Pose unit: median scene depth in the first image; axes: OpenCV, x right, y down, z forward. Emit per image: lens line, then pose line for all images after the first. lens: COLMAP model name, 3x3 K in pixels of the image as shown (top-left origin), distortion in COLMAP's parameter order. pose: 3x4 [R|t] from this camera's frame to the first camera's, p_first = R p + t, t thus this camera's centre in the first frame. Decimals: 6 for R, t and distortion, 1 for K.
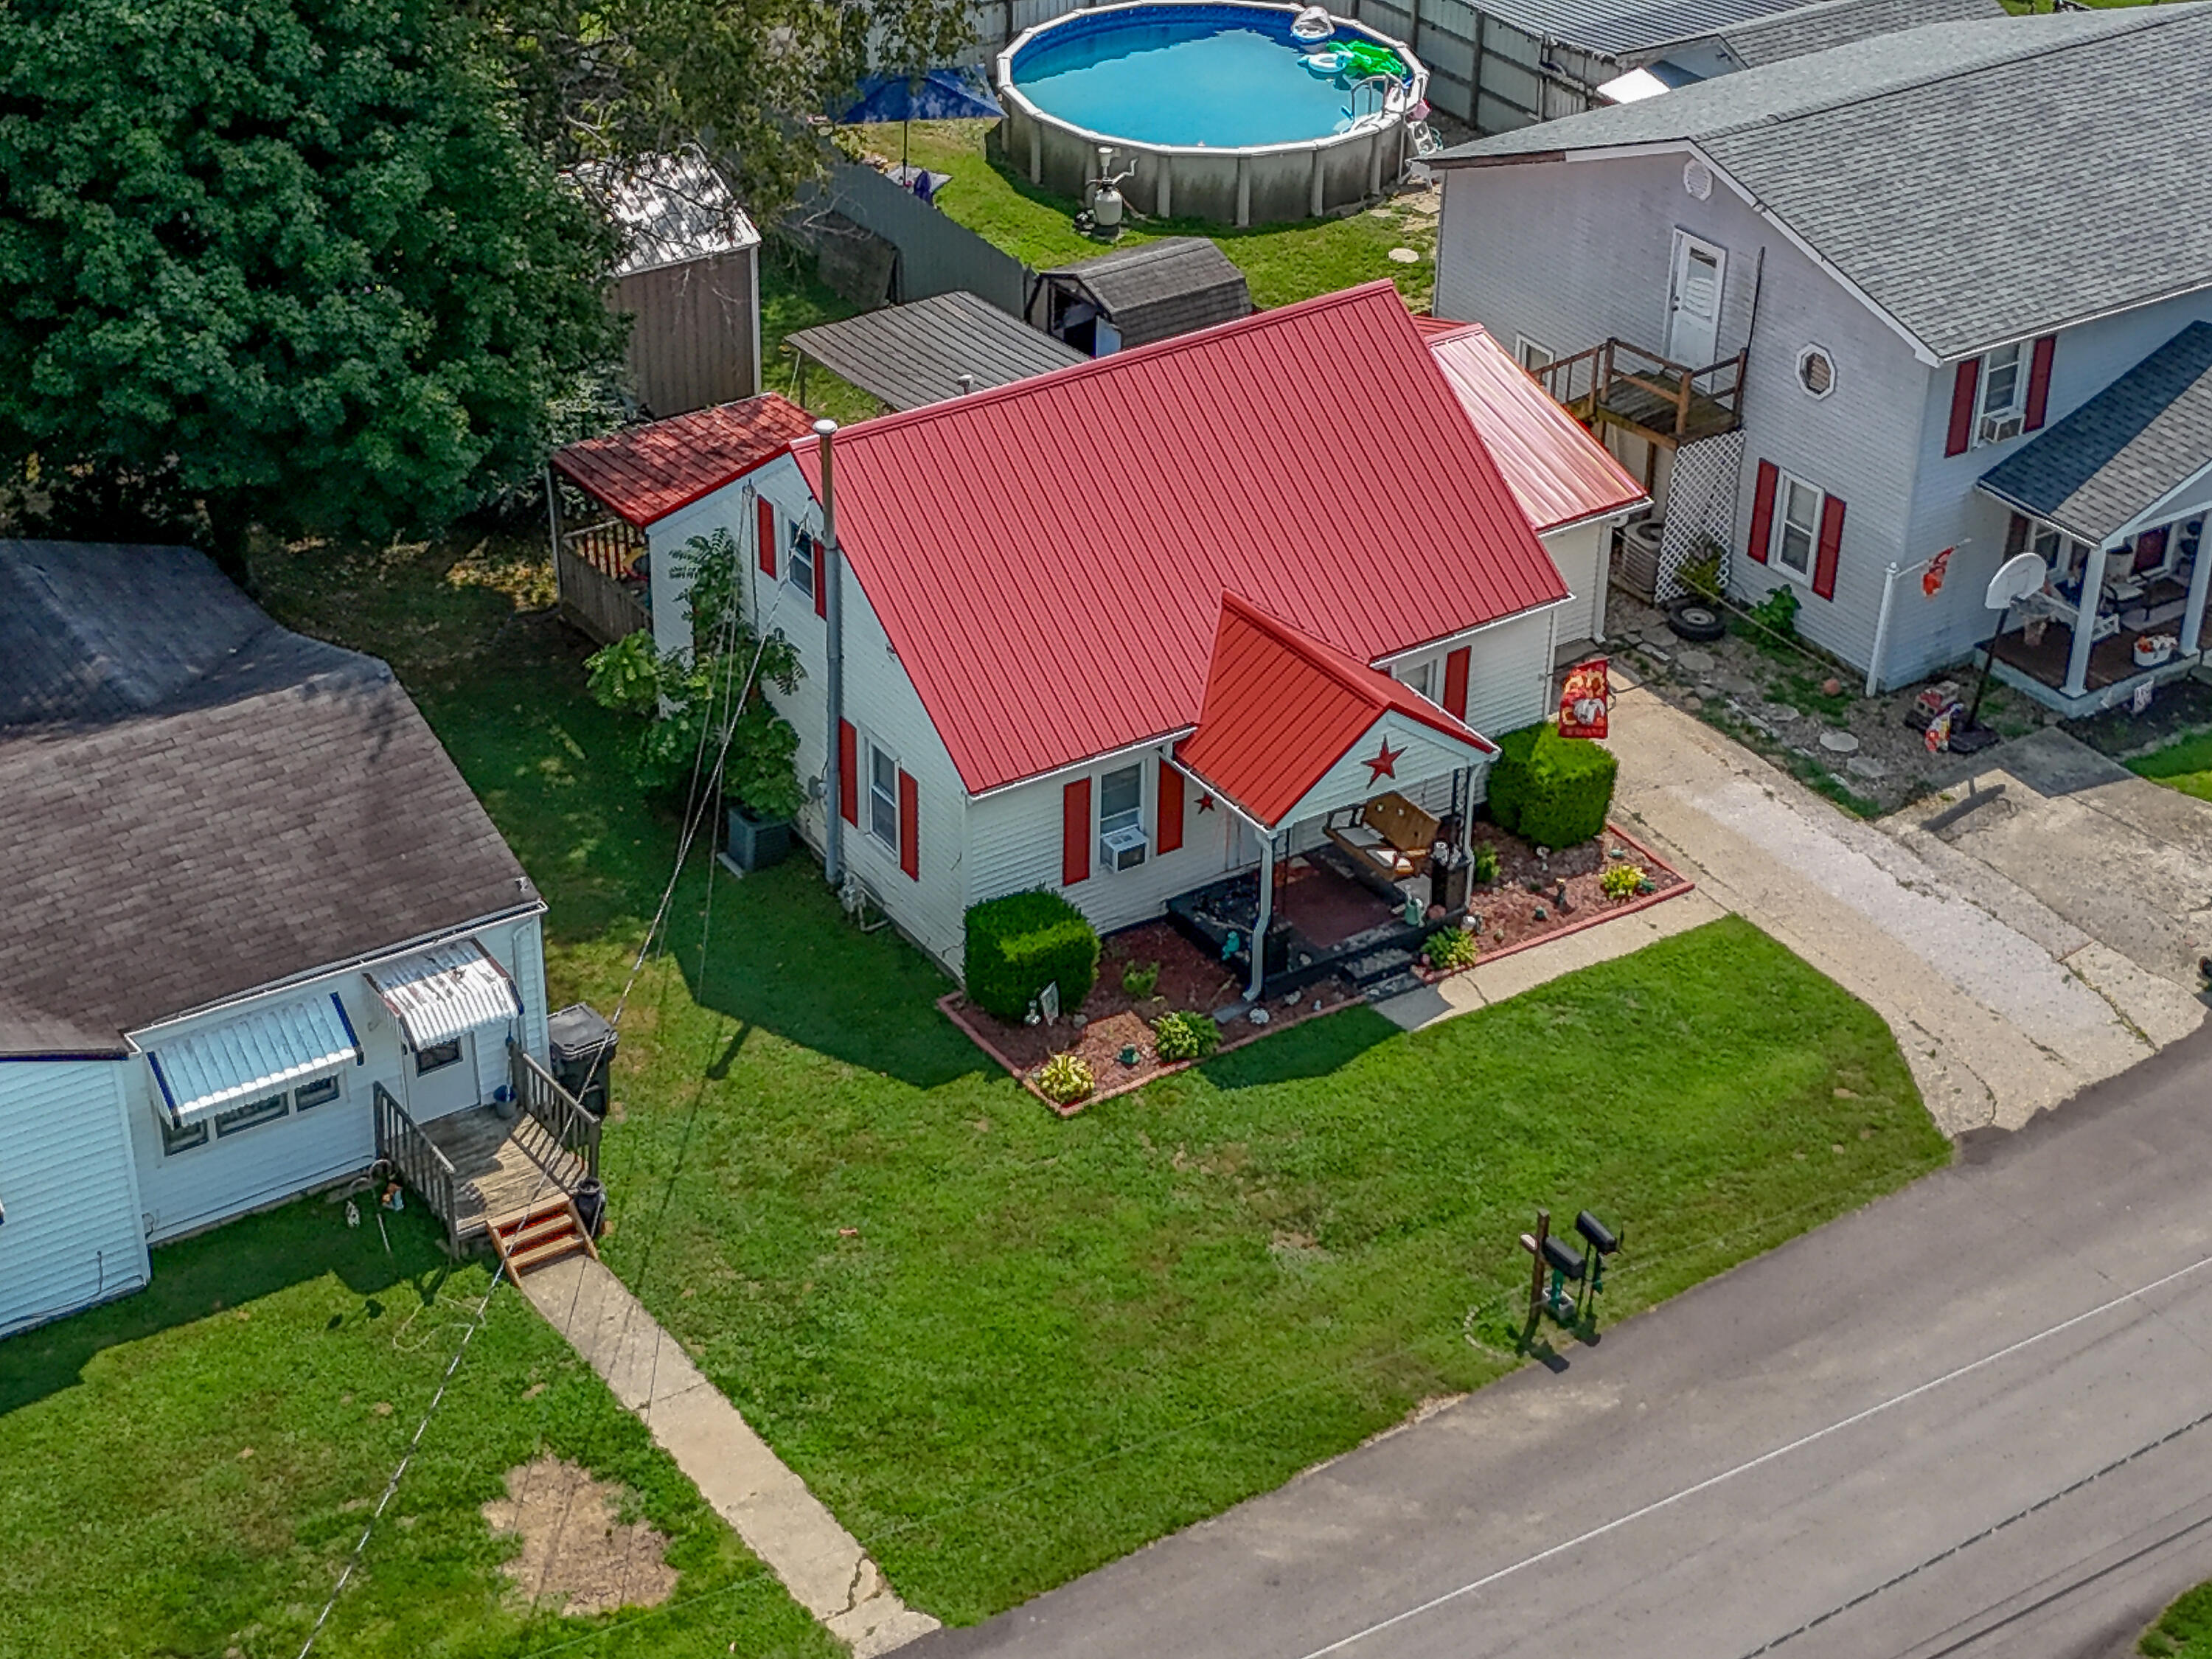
lens RADIAL K [[3845.9, 0, 1106.0], [0, 3845.9, 829.5], [0, 0, 1]] dist [0.276801, -1.277098]
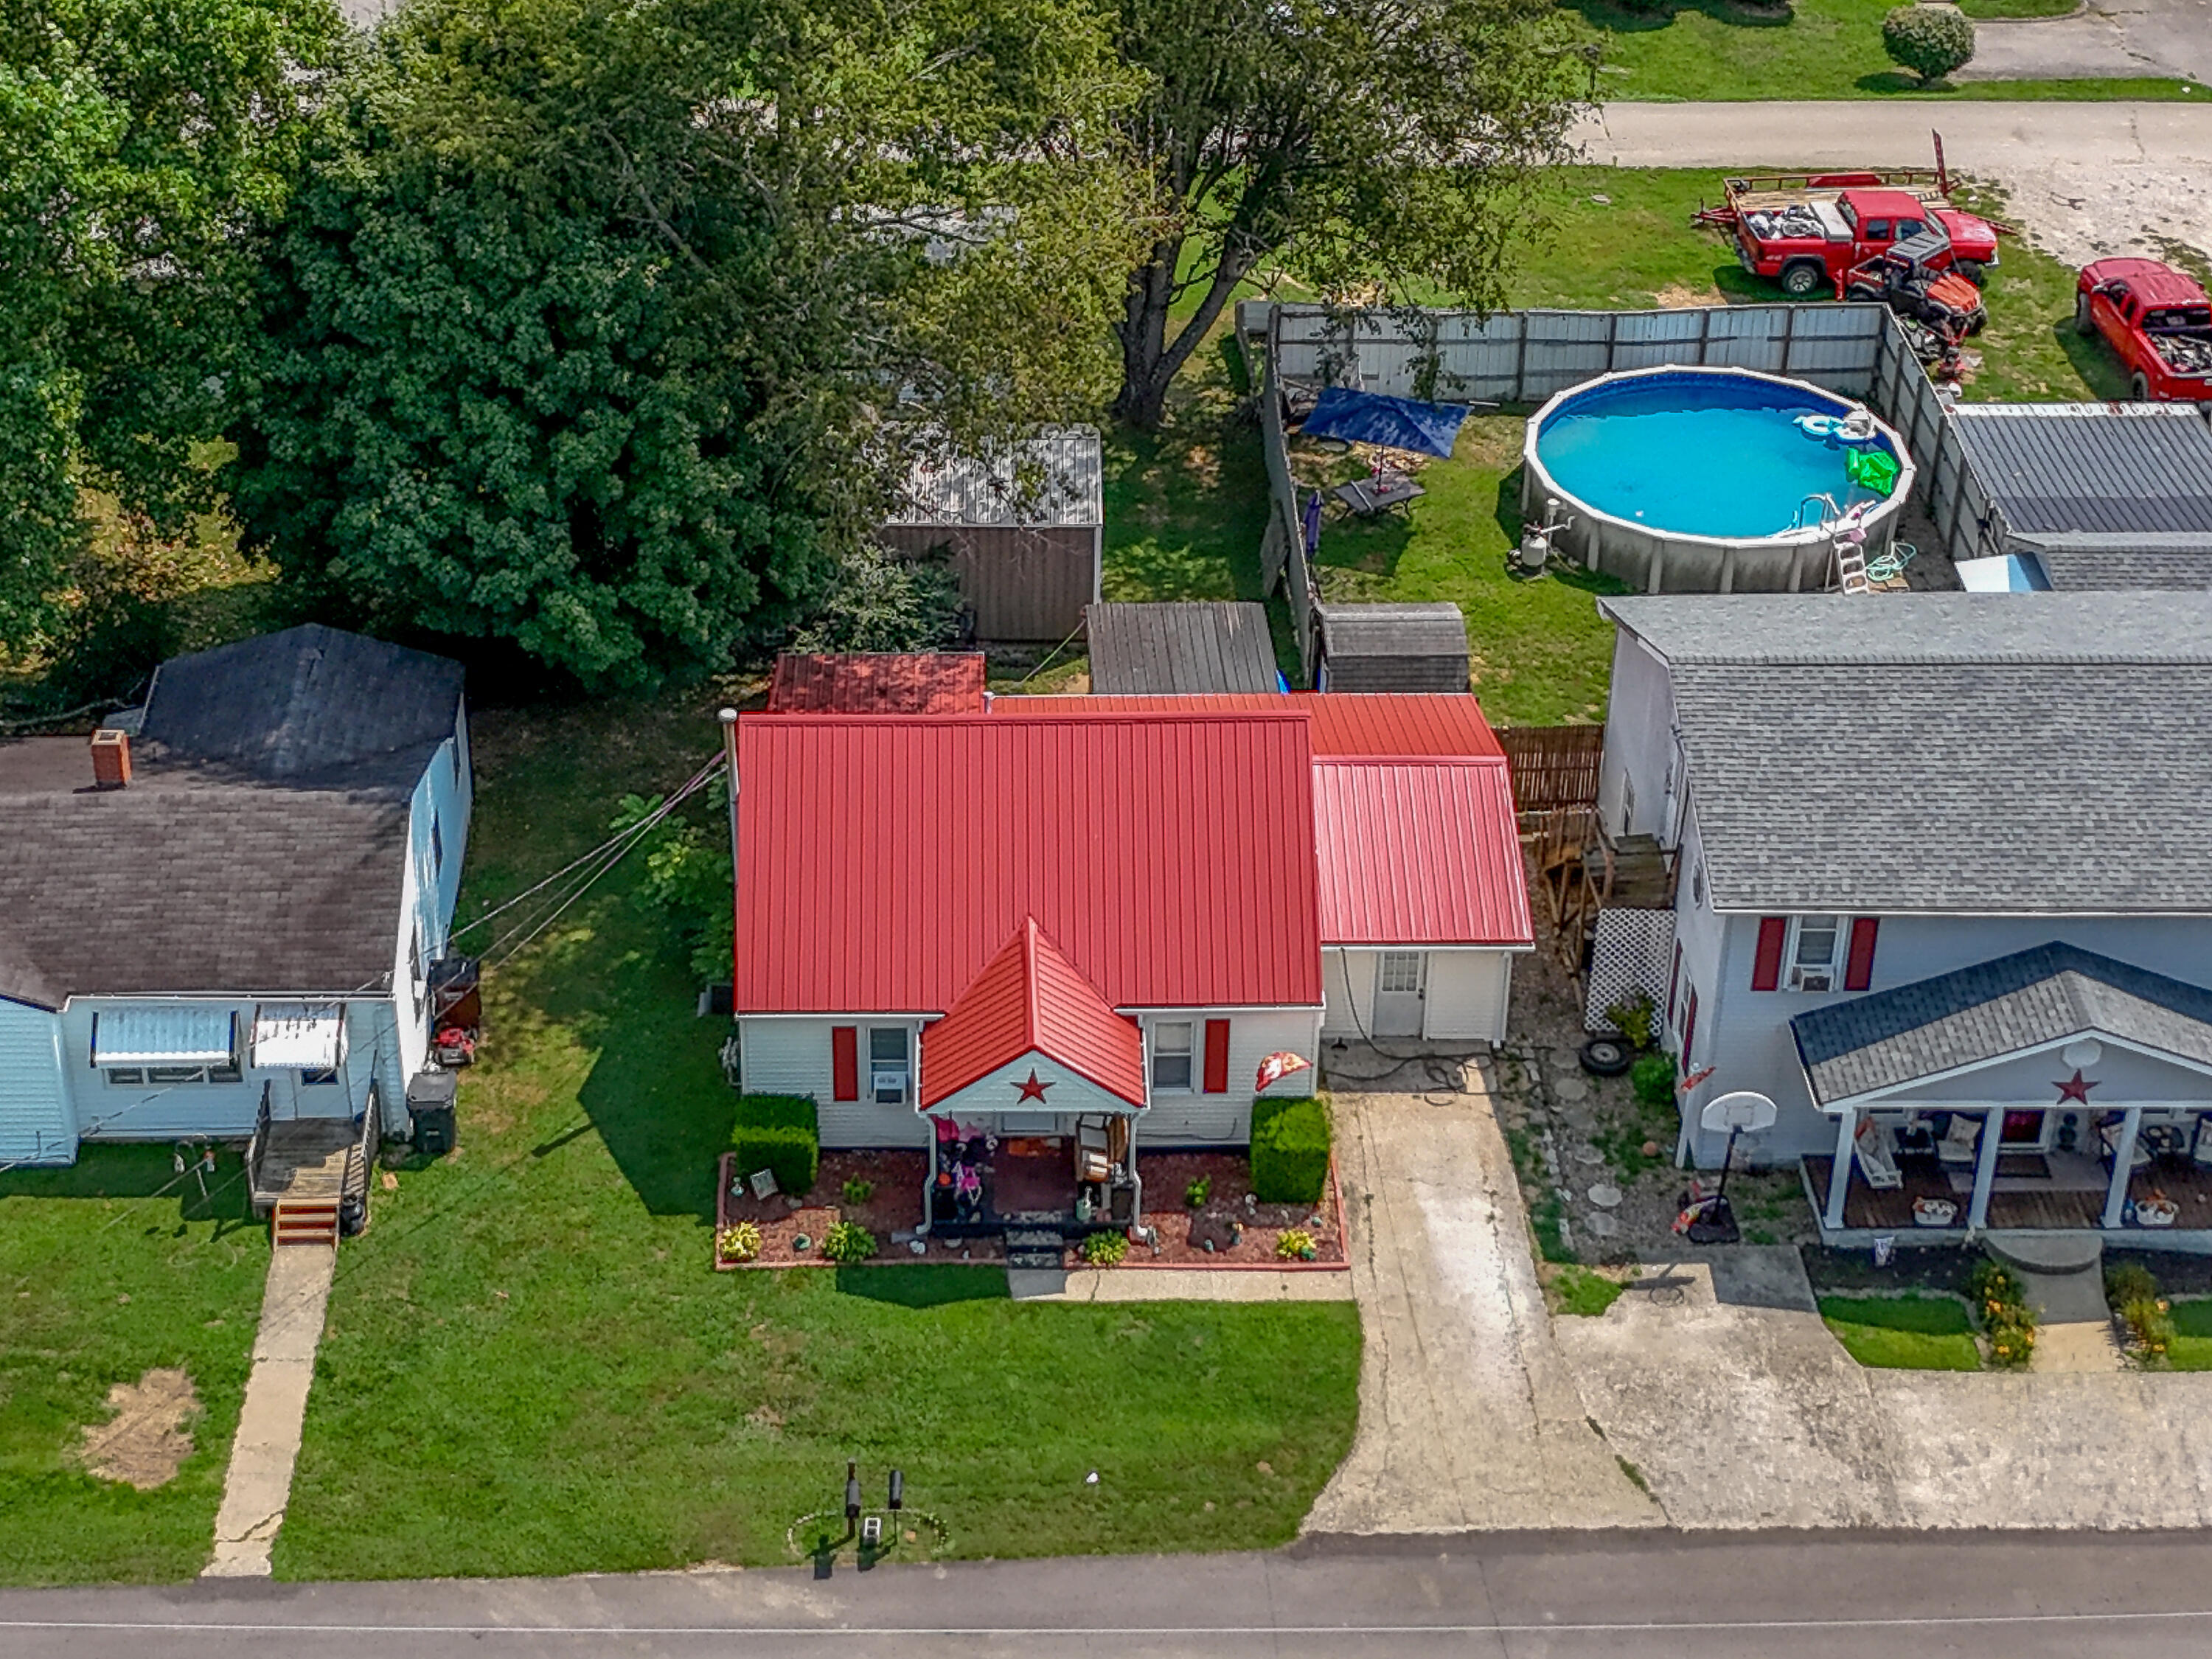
lens RADIAL K [[3845.9, 0, 1106.0], [0, 3845.9, 829.5], [0, 0, 1]] dist [0.276801, -1.277098]
pose [[0.850026, 0.288191, -0.440910, 0.609272], [-0.279326, 0.956288, 0.086545, -0.209213], [0.446578, 0.049592, 0.893369, -0.117029]]
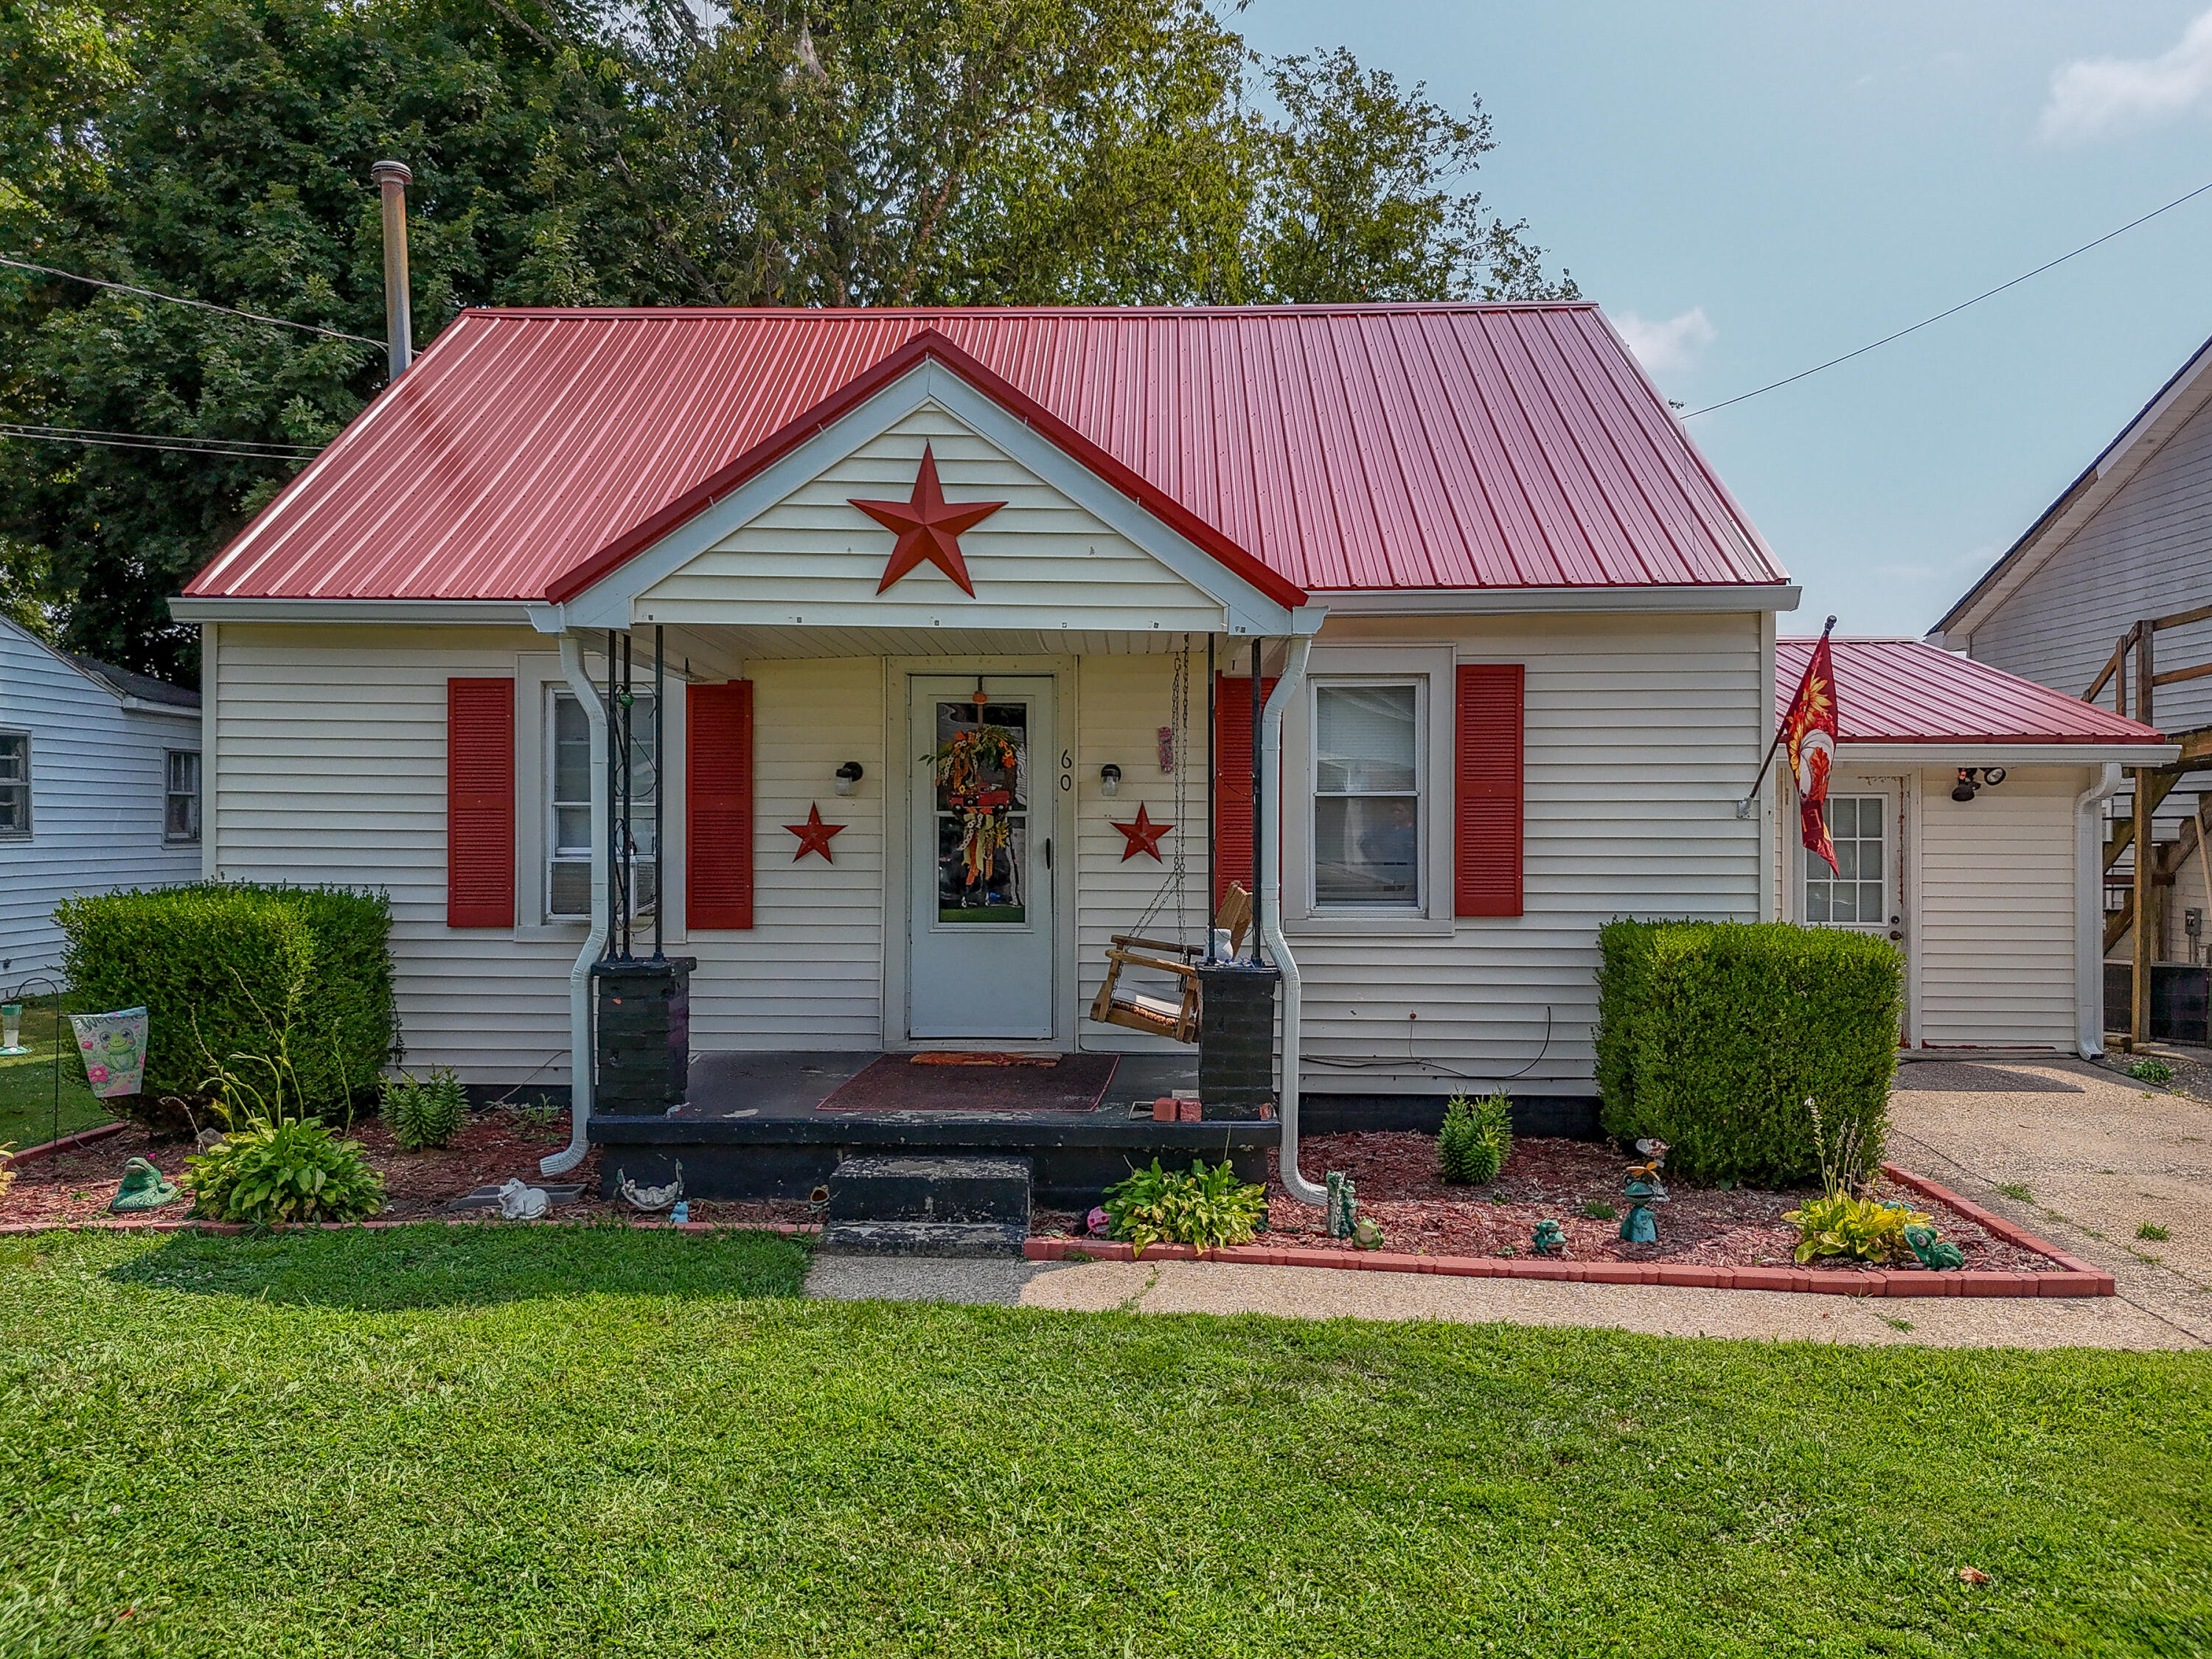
lens RADIAL K [[1640.0, 0, 1106.0], [0, 1640.0, 829.5], [0, 0, 1]] dist [0.084090, -0.109239]
pose [[0.817361, -0.012236, -0.575997, 0.172897], [-0.294944, 0.849938, -0.436592, 0.069913], [0.494904, 0.526740, 0.691097, 0.892895]]
